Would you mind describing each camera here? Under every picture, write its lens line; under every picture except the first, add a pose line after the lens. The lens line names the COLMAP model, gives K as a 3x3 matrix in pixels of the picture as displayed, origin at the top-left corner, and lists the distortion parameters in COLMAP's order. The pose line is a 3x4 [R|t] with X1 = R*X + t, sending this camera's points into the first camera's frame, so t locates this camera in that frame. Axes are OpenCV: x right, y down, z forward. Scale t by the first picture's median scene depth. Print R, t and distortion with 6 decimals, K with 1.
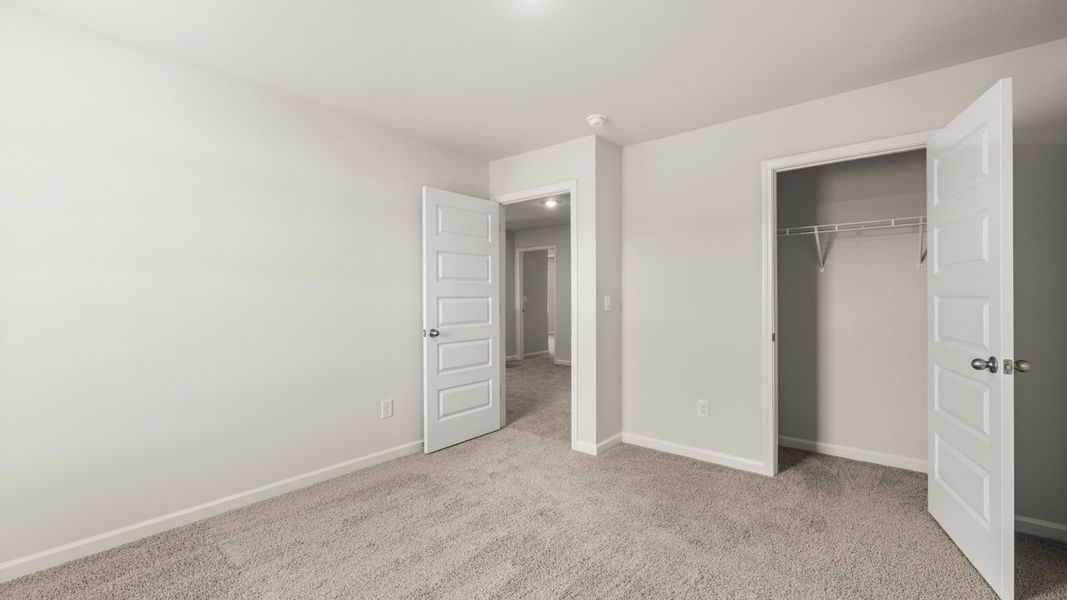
lens RADIAL K [[483.7, 0, 526.3], [0, 483.7, 295.4], [0, 0, 1]] dist [-0.002486, -0.000173]
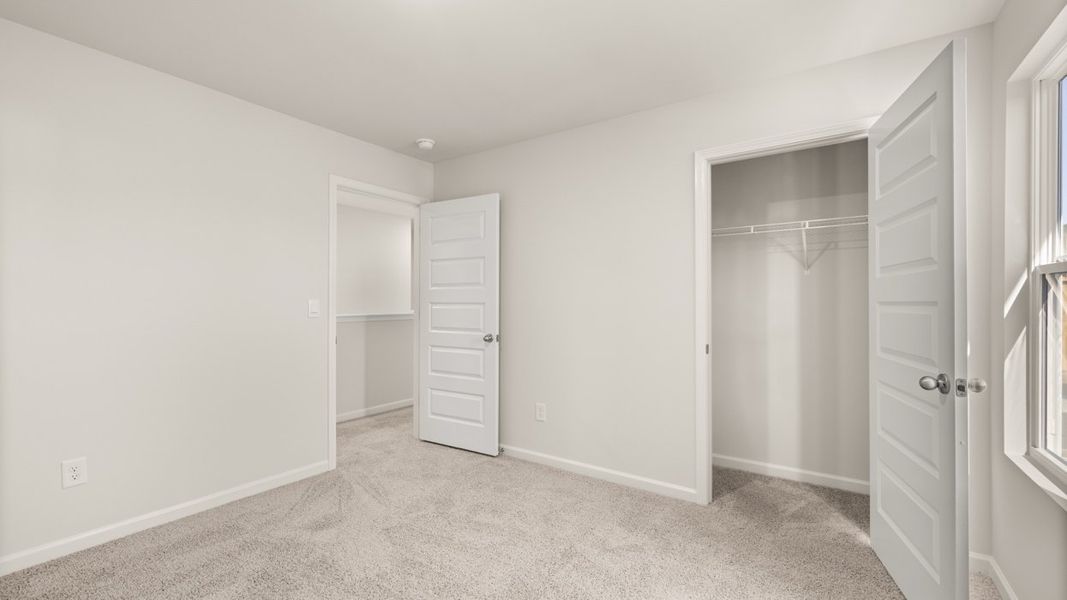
lens RADIAL K [[483.7, 0, 526.3], [0, 483.7, 295.4], [0, 0, 1]] dist [-0.002486, -0.000173]
pose [[0.997121, 0.012729, 0.074752, 0.145688], [-0.011237, 0.999730, -0.020340, 0.013636], [-0.074991, 0.019442, 0.996995, 0.173402]]
